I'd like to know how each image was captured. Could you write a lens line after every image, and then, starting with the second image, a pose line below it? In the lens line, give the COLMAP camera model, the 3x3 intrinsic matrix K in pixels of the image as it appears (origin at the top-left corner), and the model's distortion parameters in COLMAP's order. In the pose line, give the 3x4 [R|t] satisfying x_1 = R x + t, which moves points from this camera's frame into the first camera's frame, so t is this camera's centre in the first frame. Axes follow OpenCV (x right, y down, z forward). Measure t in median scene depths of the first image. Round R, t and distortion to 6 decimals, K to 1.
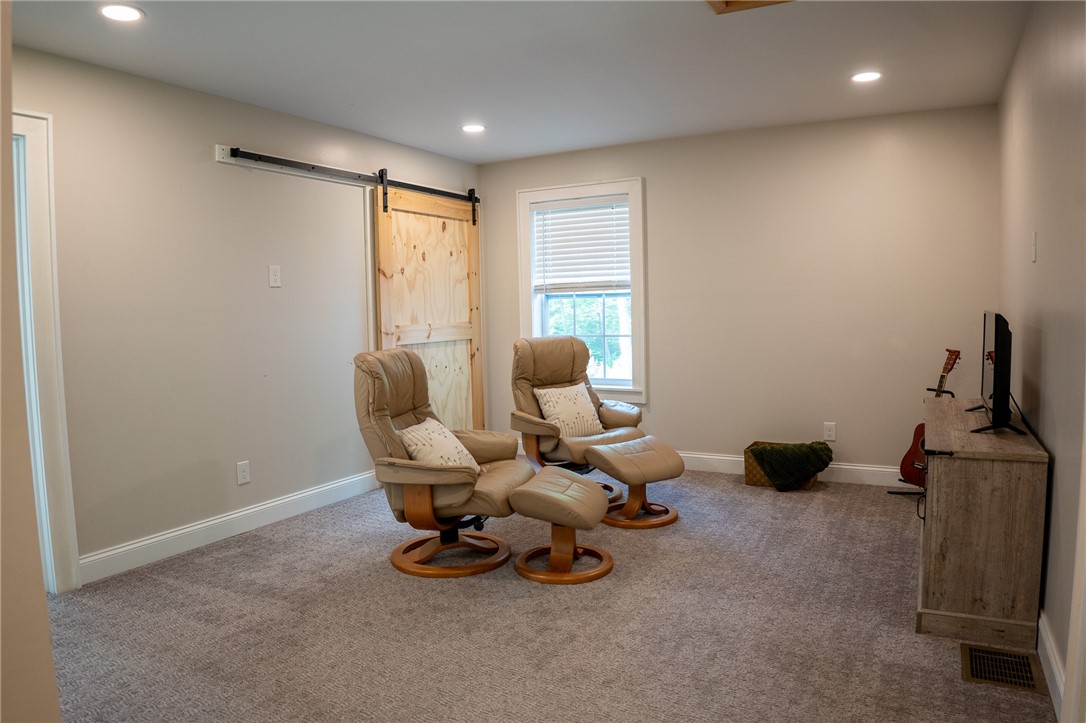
lens RADIAL K [[716.0, 0, 543.0], [0, 716.0, 361.5], [0, 0, 1]] dist [-0.139218, 0.045283]
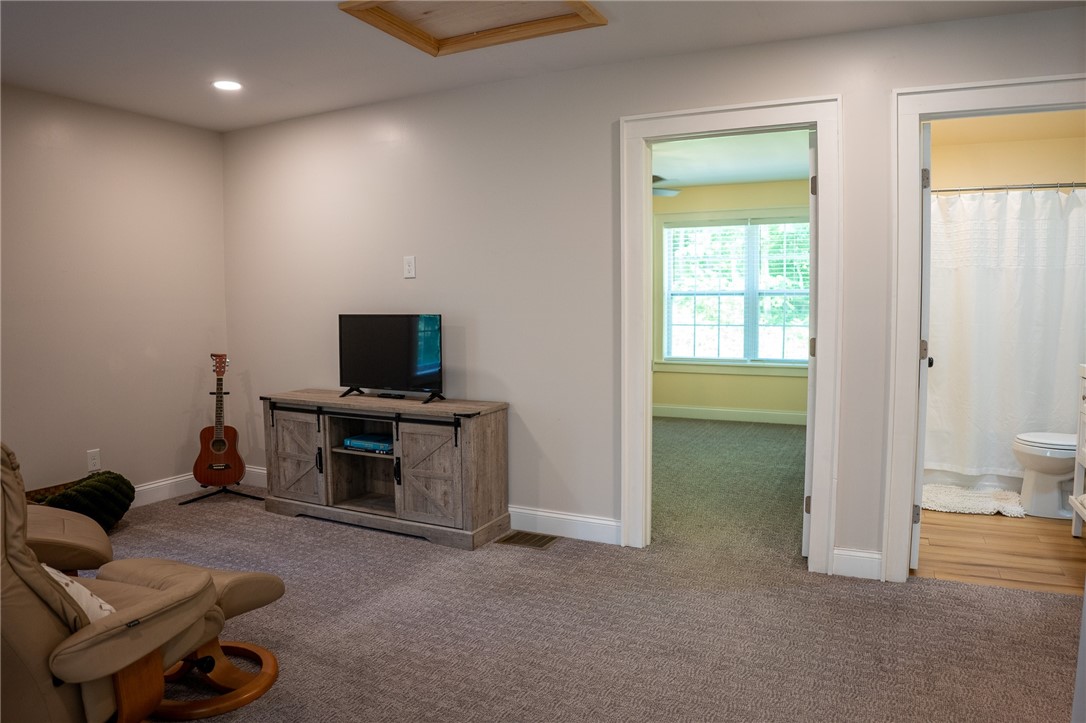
lens RADIAL K [[716.0, 0, 543.0], [0, 716.0, 361.5], [0, 0, 1]] dist [-0.139218, 0.045283]
pose [[-0.035409, -0.065221, 0.997242, -0.729826], [0.086498, 0.993923, 0.068075, -0.051335], [-0.995623, 0.088670, -0.029552, 0.755624]]
